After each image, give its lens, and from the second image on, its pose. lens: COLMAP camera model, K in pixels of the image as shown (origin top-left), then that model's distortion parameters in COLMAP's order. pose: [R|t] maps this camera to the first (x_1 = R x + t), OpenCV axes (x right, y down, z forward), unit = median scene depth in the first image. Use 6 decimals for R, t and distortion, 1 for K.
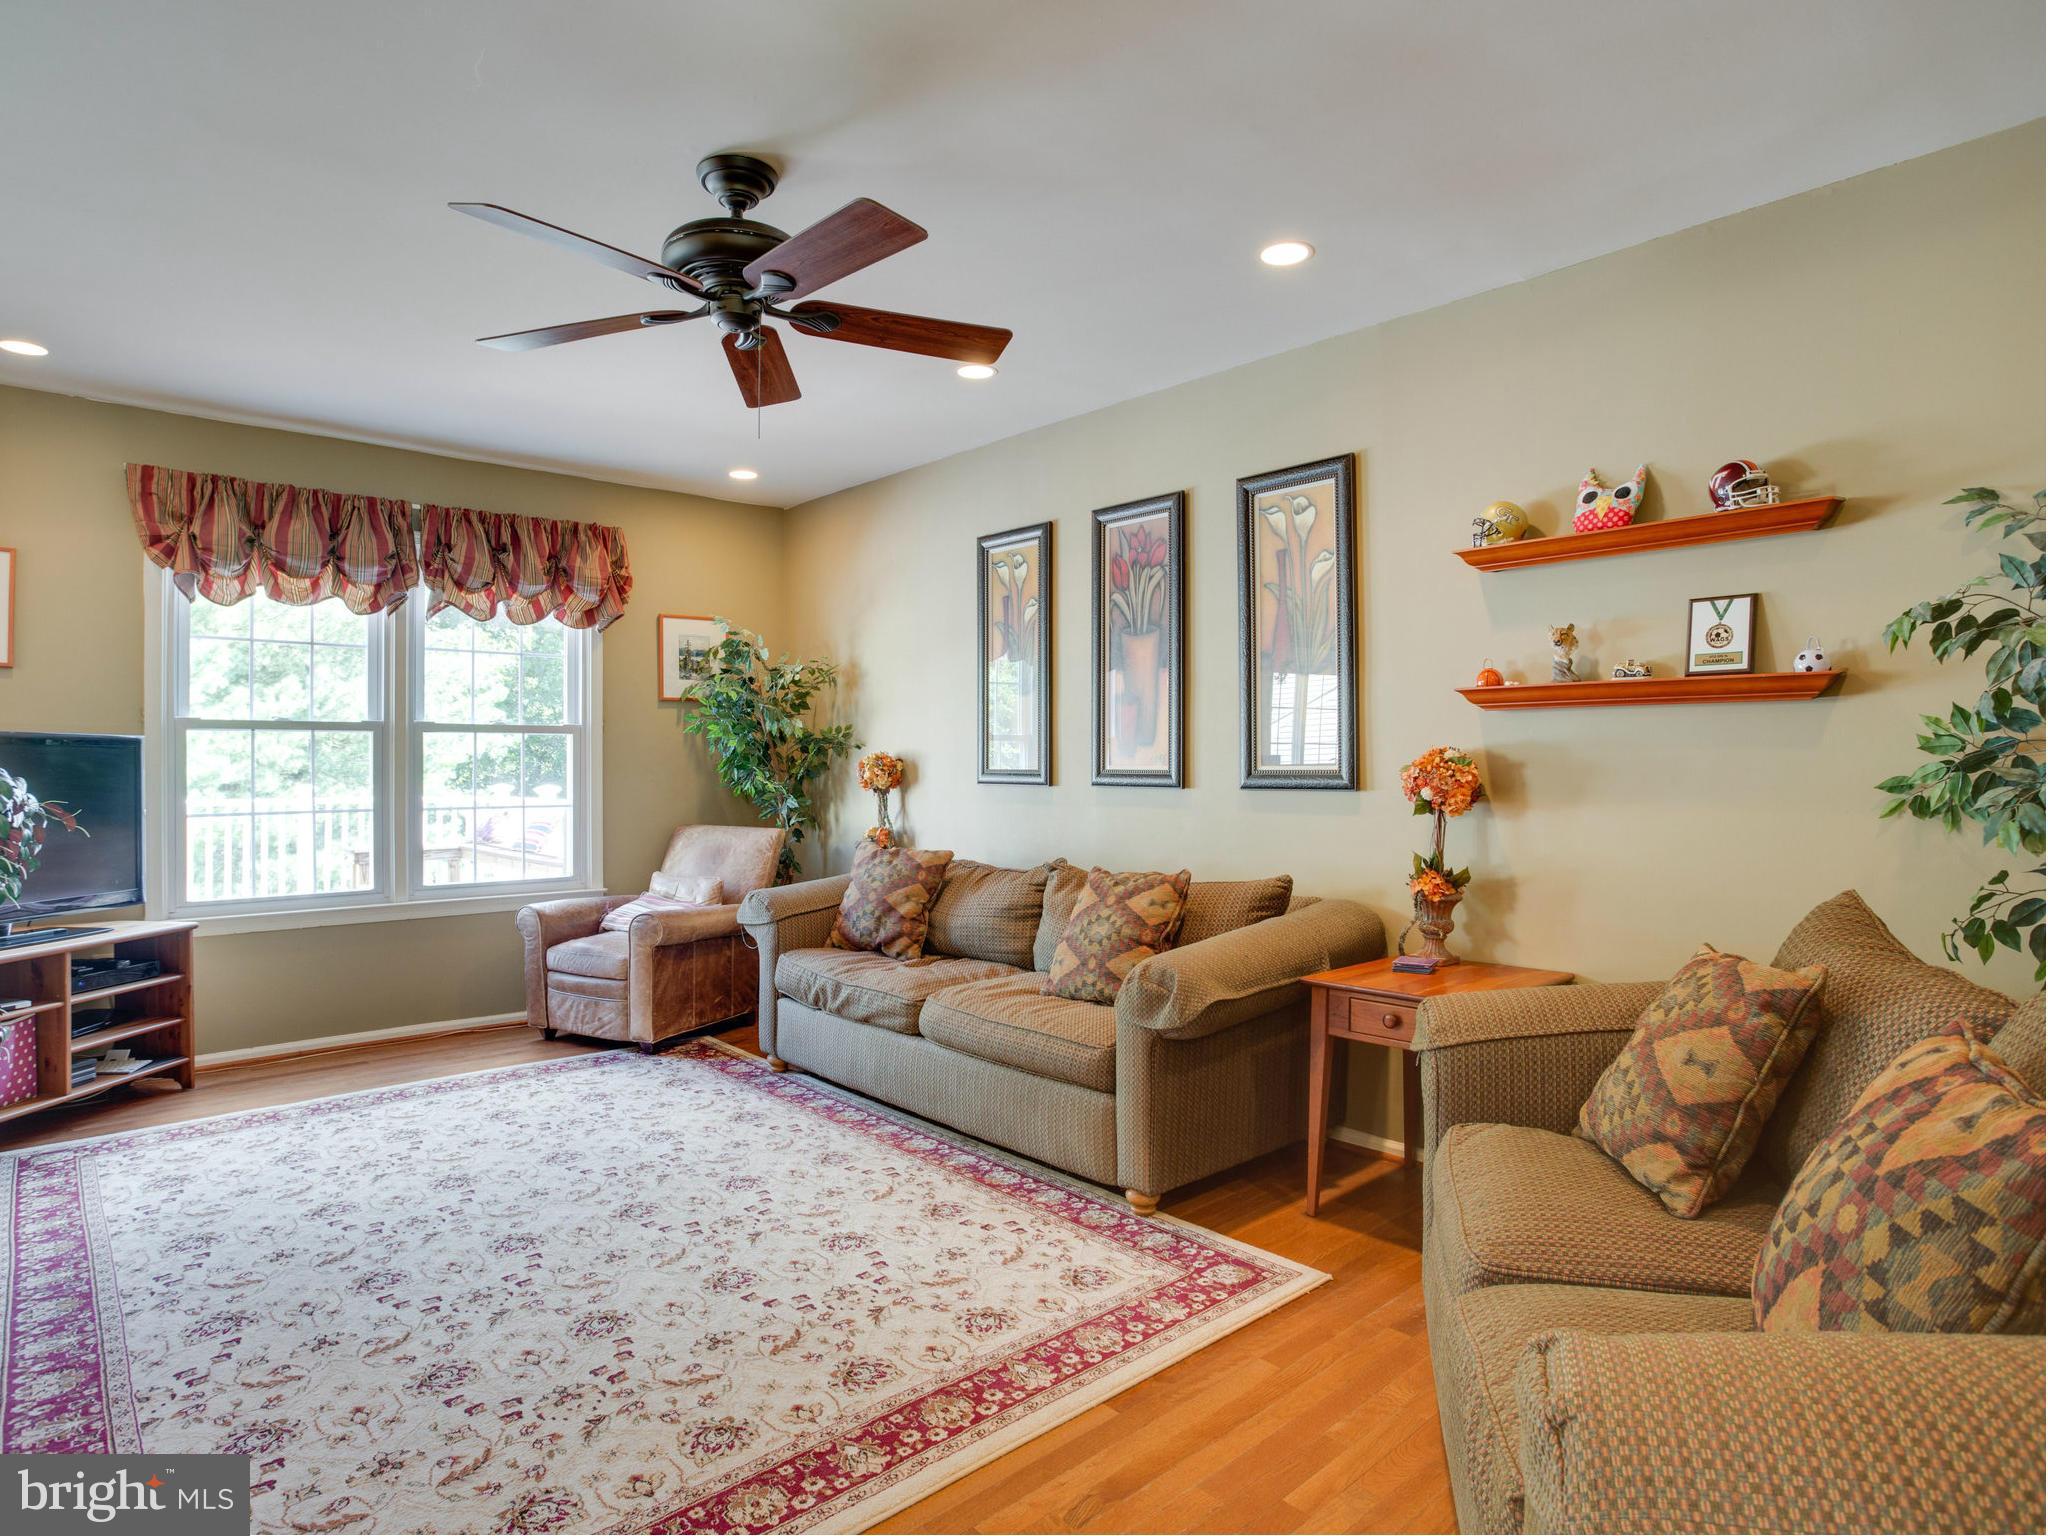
lens RADIAL K [[1132.4, 0, 1052.2], [0, 1132.4, 759.7], [0, 0, 1]] dist [-0.078891, 0.034696]
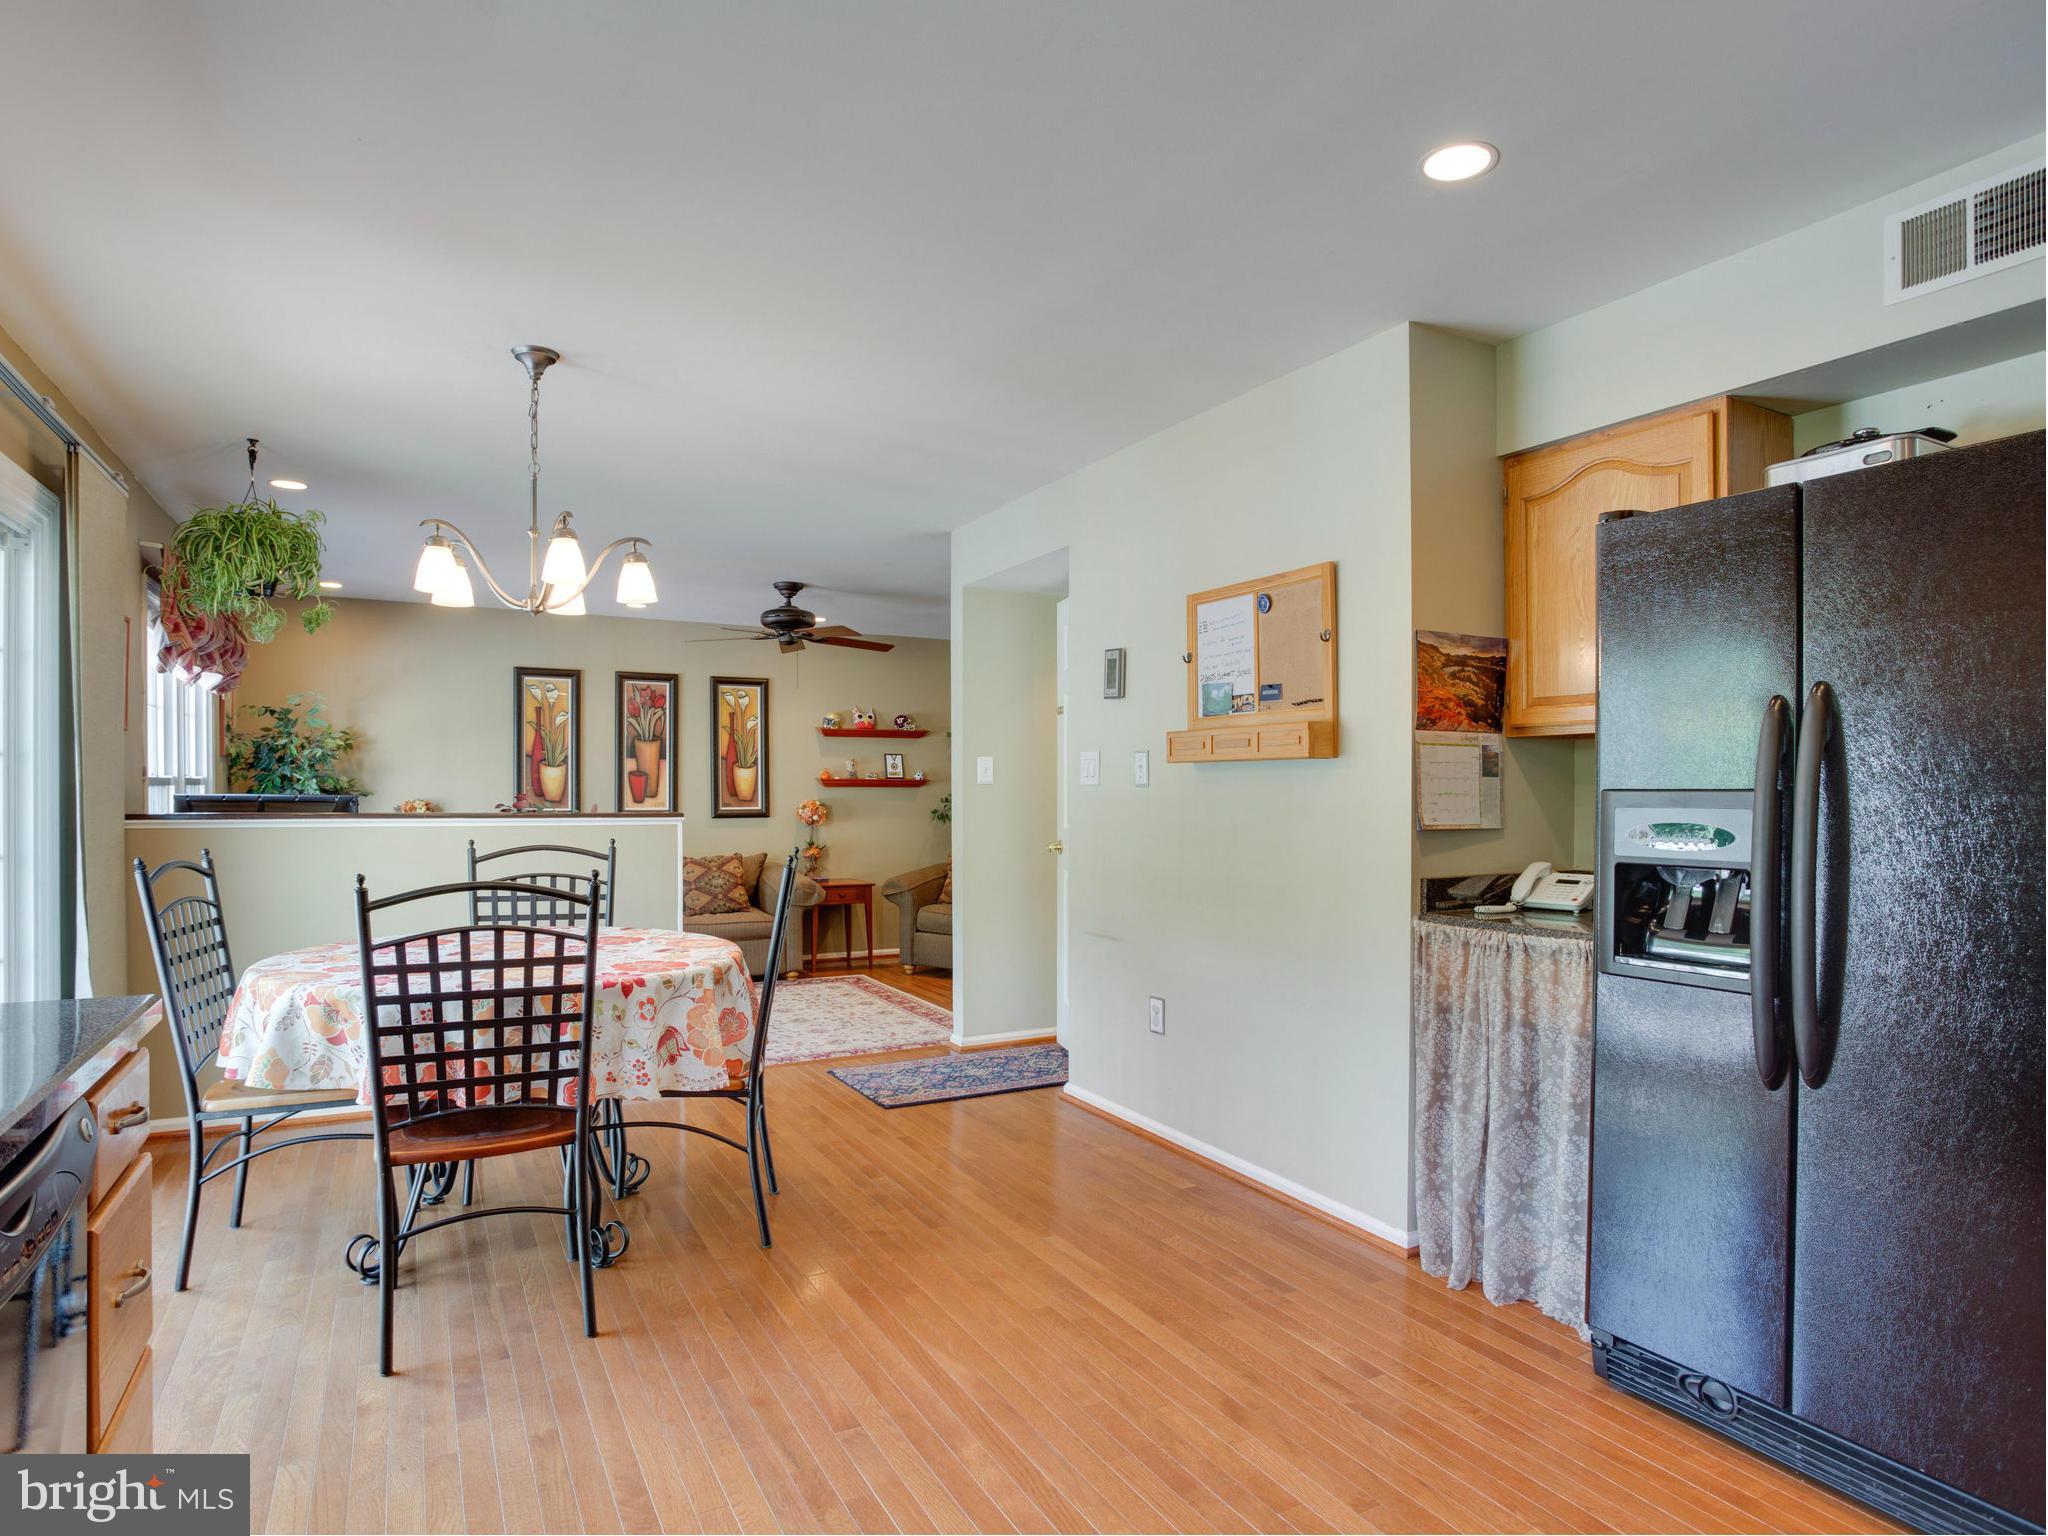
lens RADIAL K [[1132.4, 0, 1052.2], [0, 1132.4, 759.7], [0, 0, 1]] dist [-0.078891, 0.034696]
pose [[0.202352, 0.031334, 0.978811, -2.204366], [-0.003961, 0.999506, -0.031177, -0.026496], [-0.979305, 0.002432, 0.202376, -0.110816]]
